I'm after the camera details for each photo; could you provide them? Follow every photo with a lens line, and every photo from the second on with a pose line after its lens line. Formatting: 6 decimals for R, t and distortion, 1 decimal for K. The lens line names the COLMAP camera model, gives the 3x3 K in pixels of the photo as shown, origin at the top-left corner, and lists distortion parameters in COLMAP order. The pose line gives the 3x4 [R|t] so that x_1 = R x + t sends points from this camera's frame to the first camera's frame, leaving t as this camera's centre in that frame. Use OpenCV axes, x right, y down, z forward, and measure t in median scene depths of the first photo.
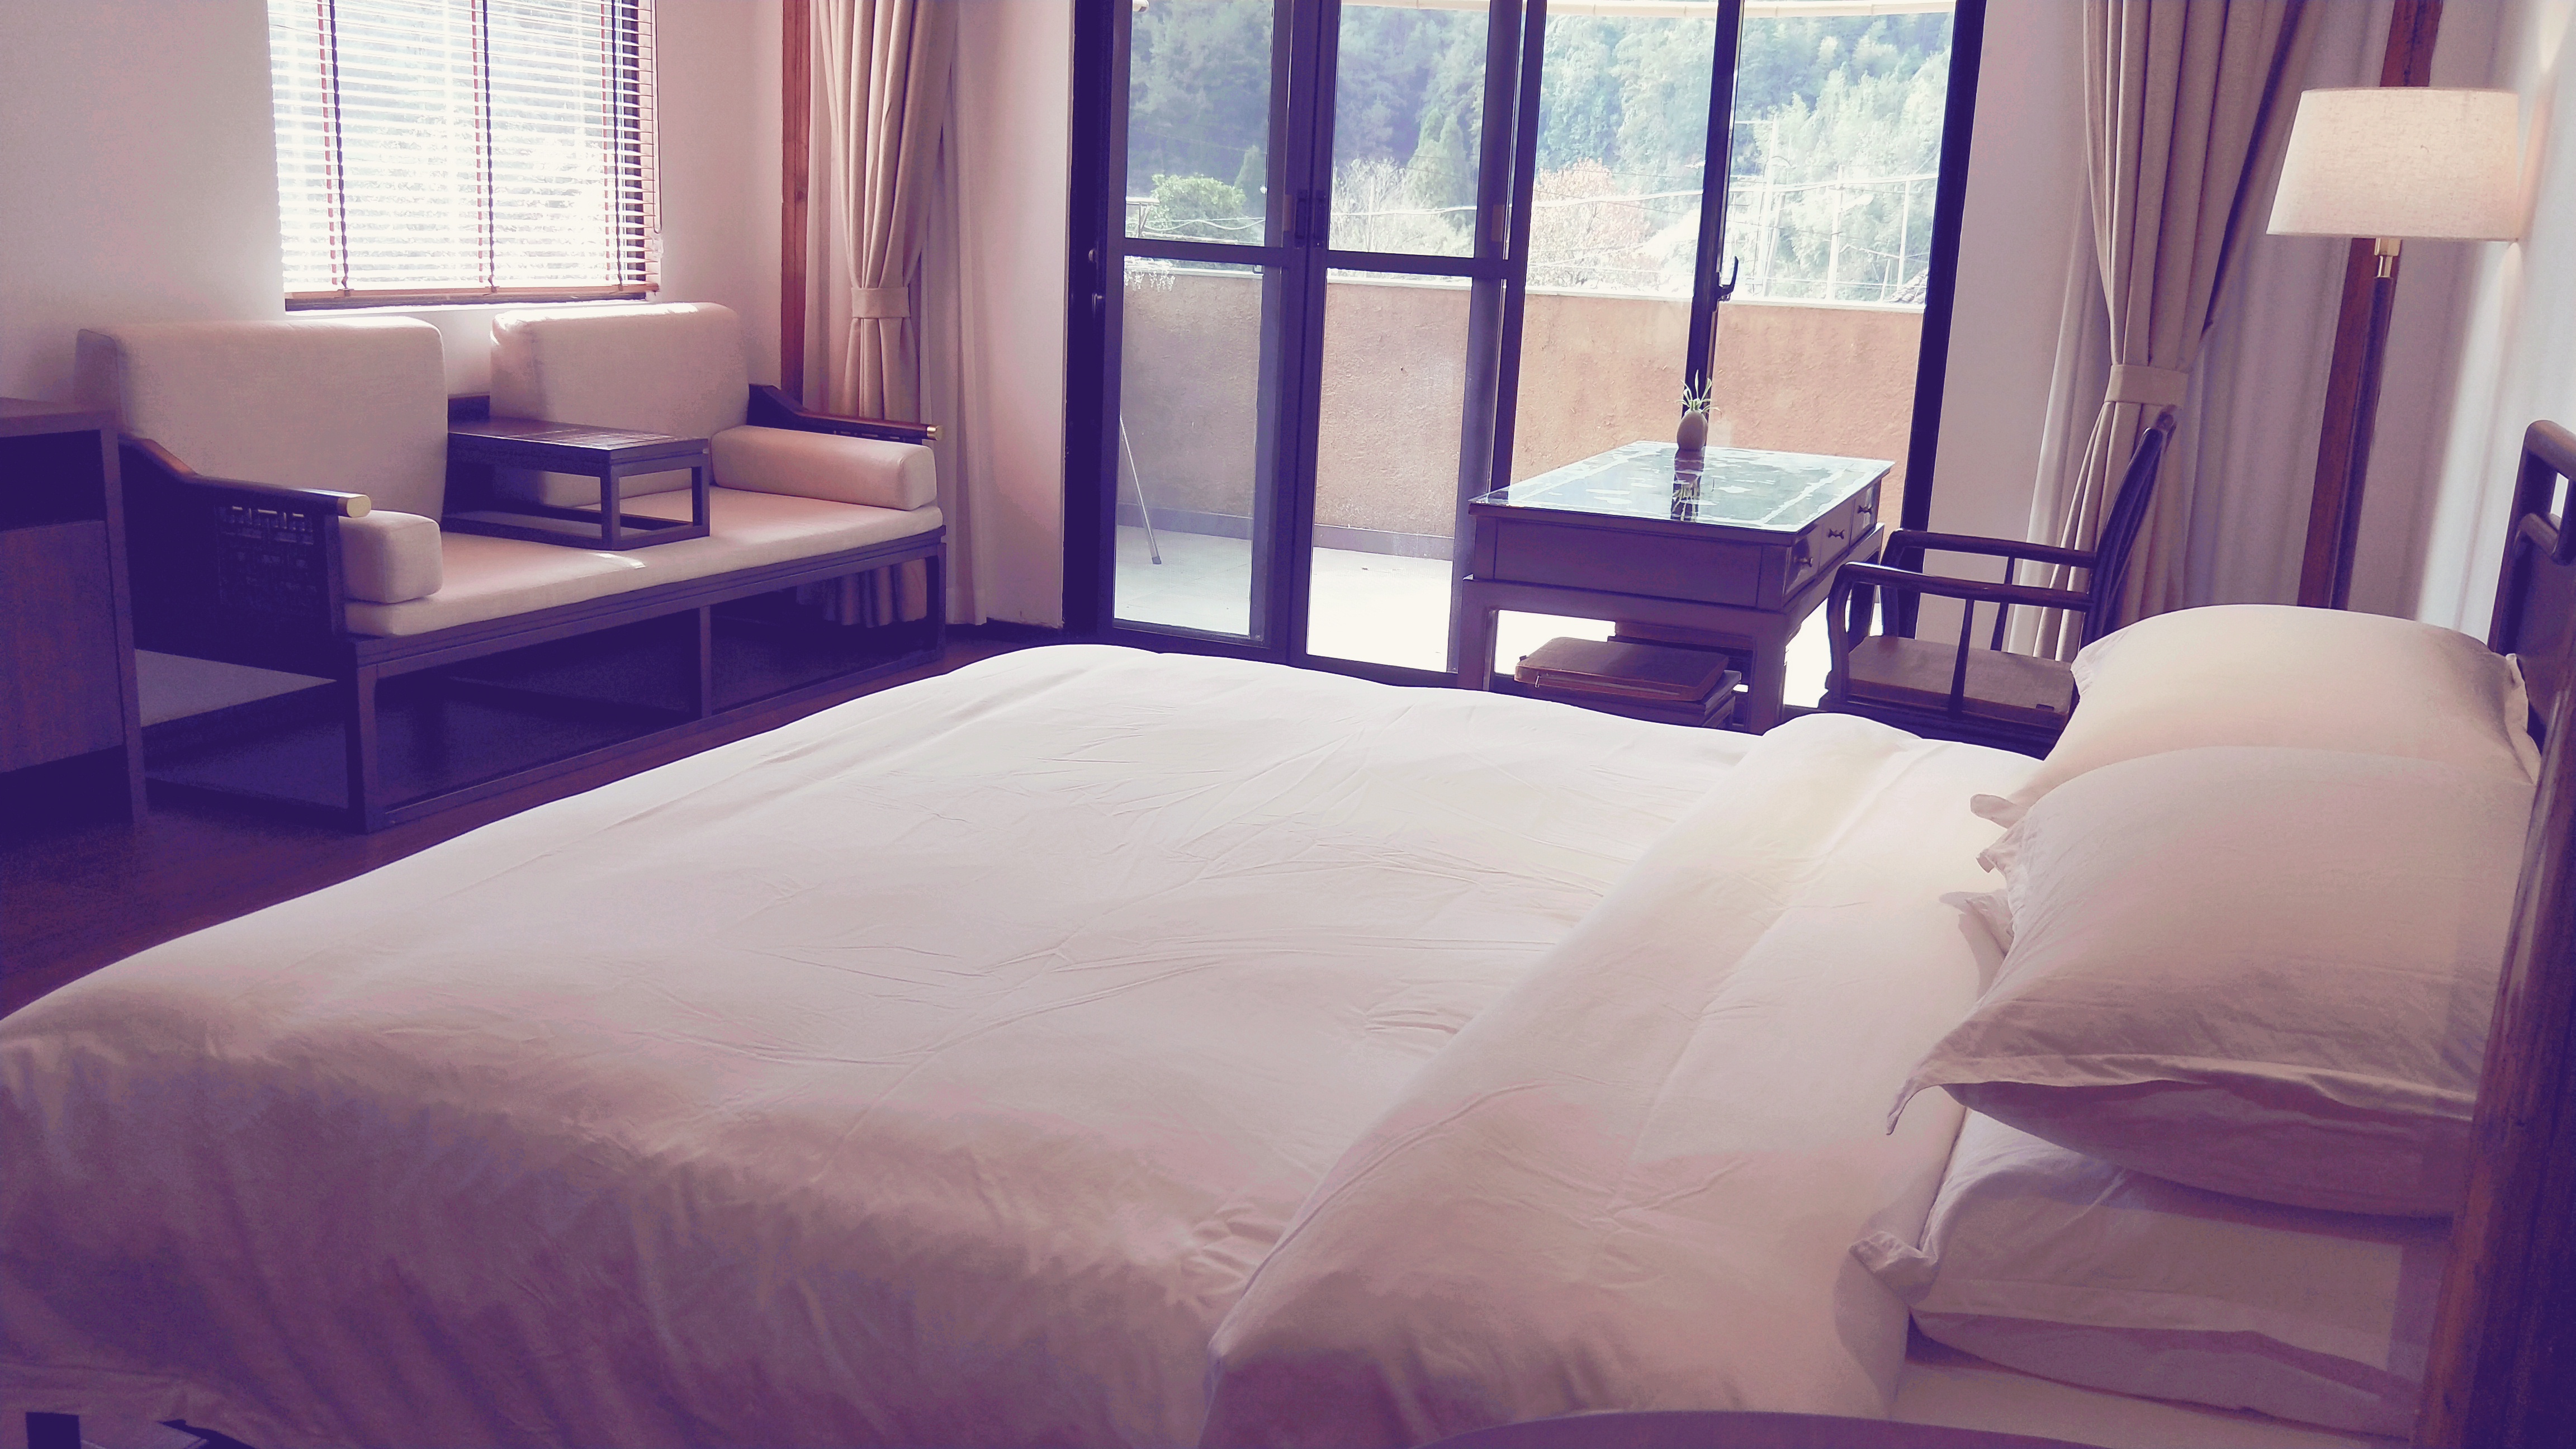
lens RADIAL K [[2046.1, 0, 1355.6], [0, 2046.1, 766.9], [0, 0, 1]] dist [0.056985, -0.089039]
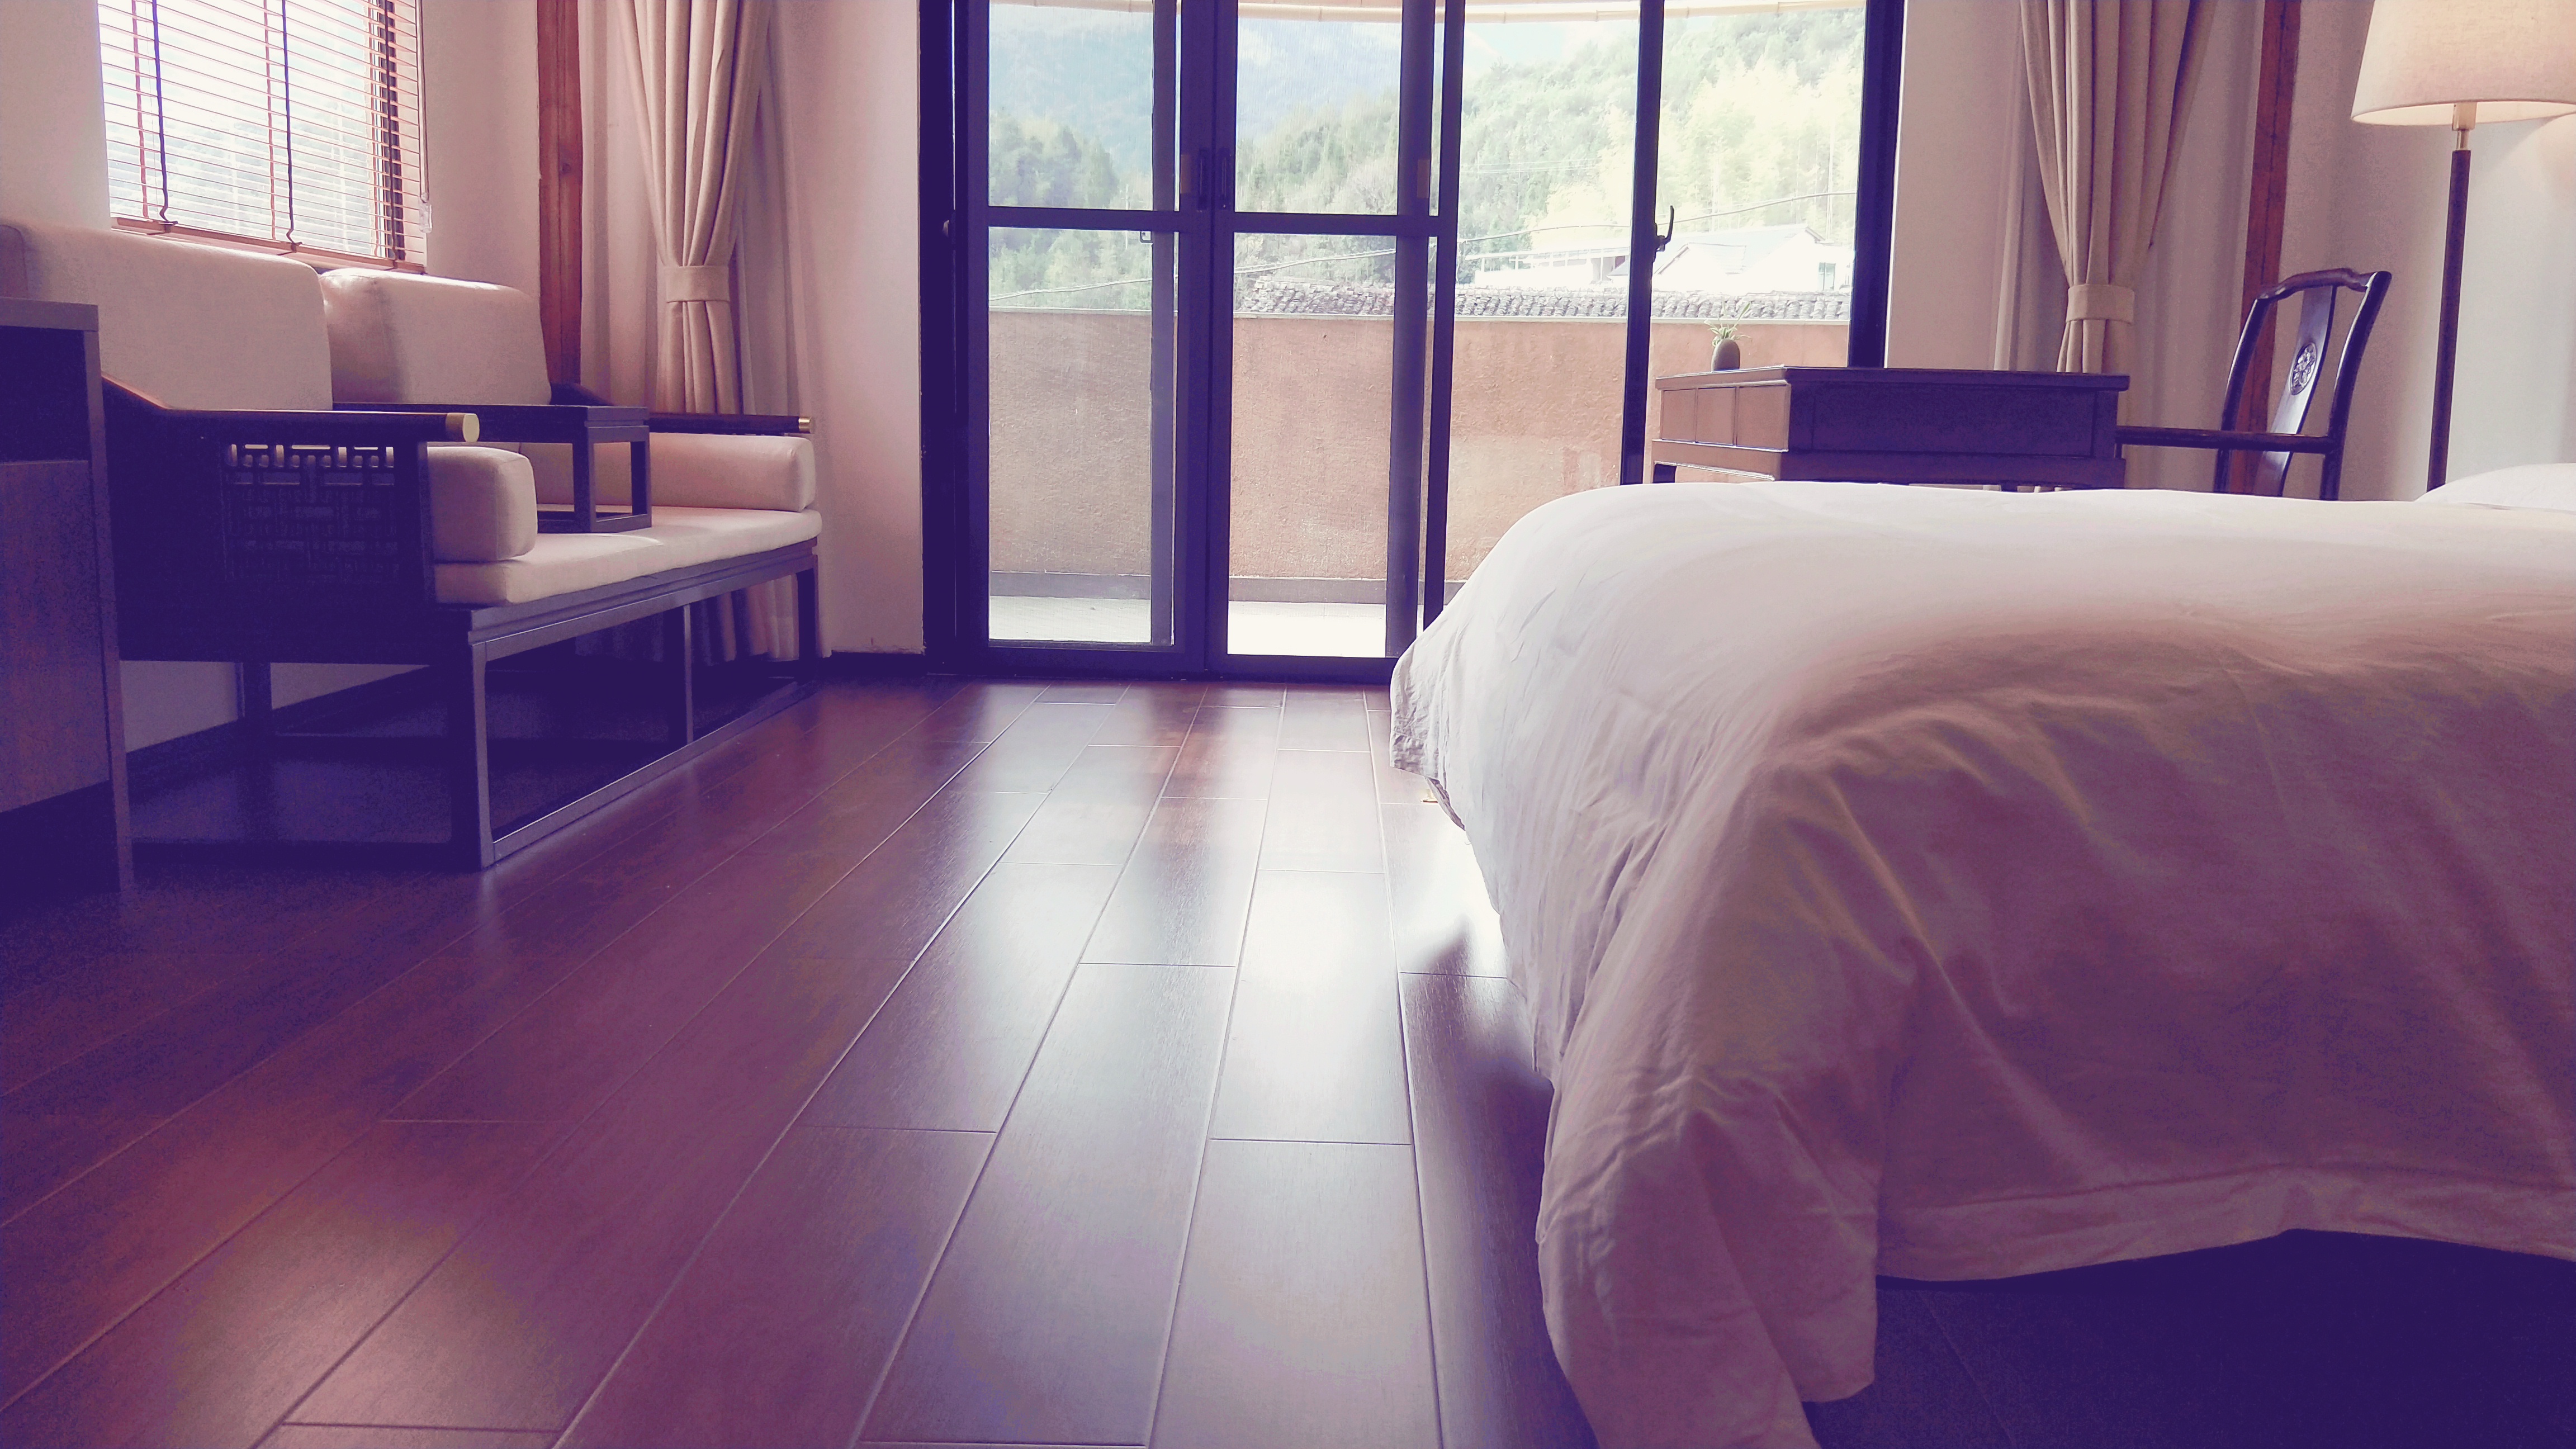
lens RADIAL K [[2088.5, 0, 1288.0], [0, 2088.5, 724.5], [0, 0, 1]] dist [-0.000911, -0.002322]
pose [[0.933917, -0.084747, 0.347298, -0.334819], [0.119514, 0.989612, -0.079901, 0.052565], [-0.336919, 0.116128, 0.934345, 0.146591]]
